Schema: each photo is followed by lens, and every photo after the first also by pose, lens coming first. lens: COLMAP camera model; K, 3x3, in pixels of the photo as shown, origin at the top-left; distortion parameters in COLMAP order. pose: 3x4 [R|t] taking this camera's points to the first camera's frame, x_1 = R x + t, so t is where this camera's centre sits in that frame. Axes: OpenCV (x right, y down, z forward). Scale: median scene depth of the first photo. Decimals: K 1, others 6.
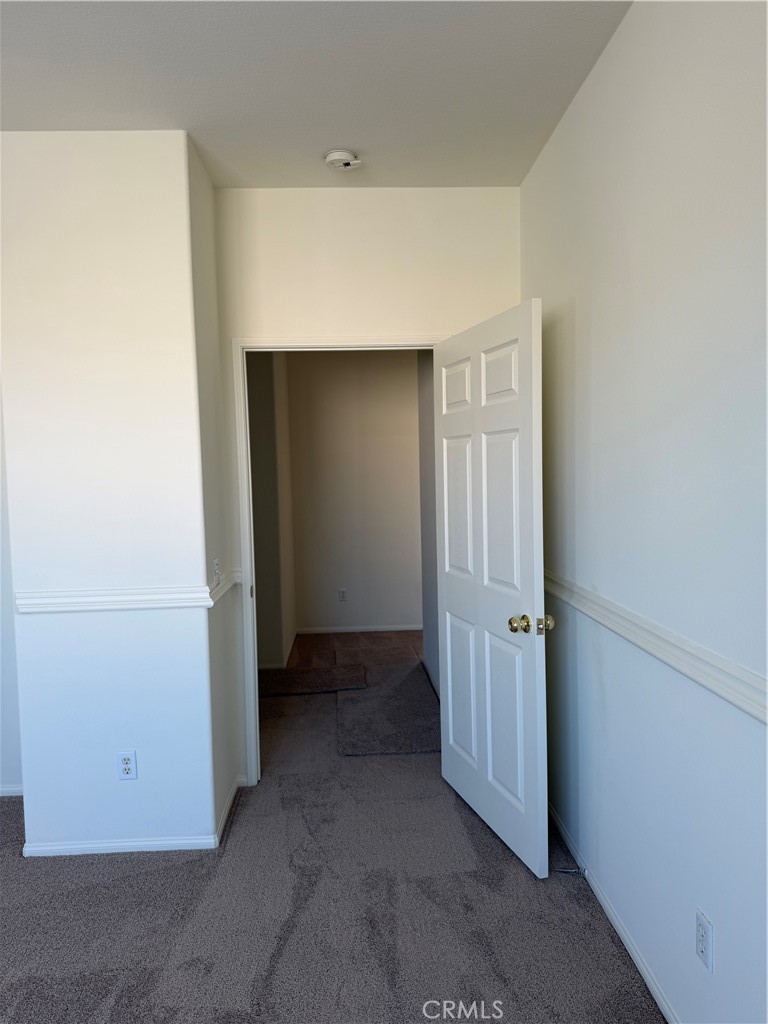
lens RADIAL K [[740.2, 0, 382.9], [0, 740.2, 500.1], [0, 0, 1]] dist [-0.001427, -0.002283]
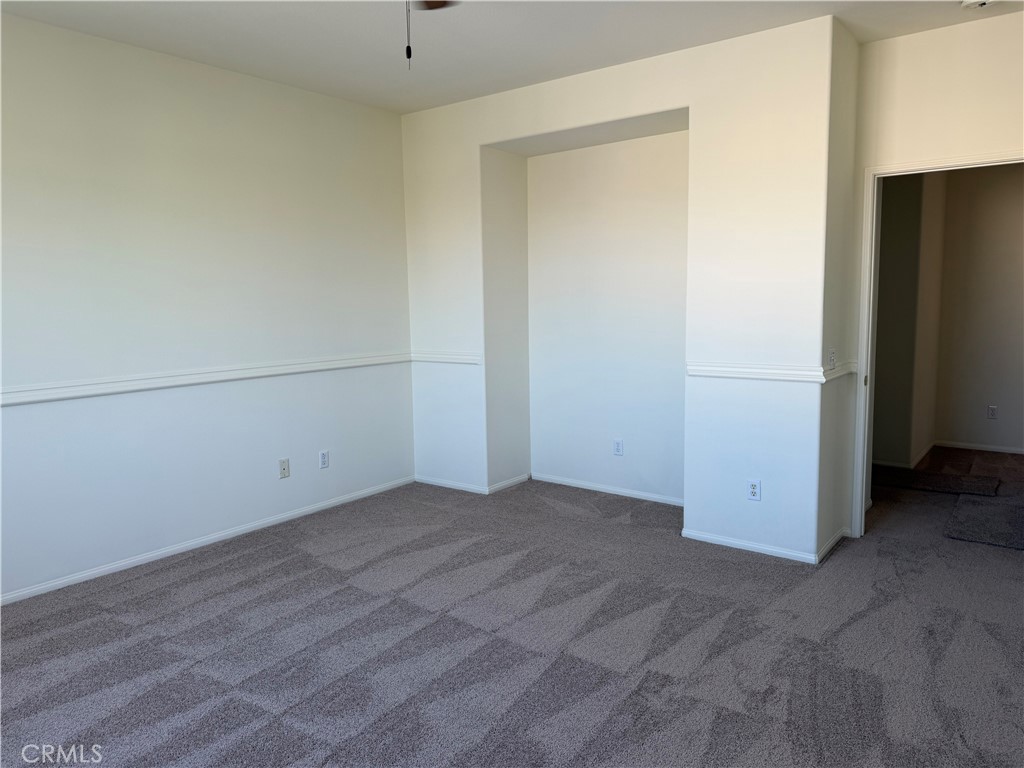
lens RADIAL K [[719.0, 0, 512.0], [0, 719.0, 384.0], [0, 0, 1]] dist [0.050528, -0.052462]
pose [[0.764470, 0.088213, -0.638595, 0.159994], [-0.034637, 0.994783, 0.095950, 0.038340], [0.643728, -0.051232, 0.763538, -0.331154]]
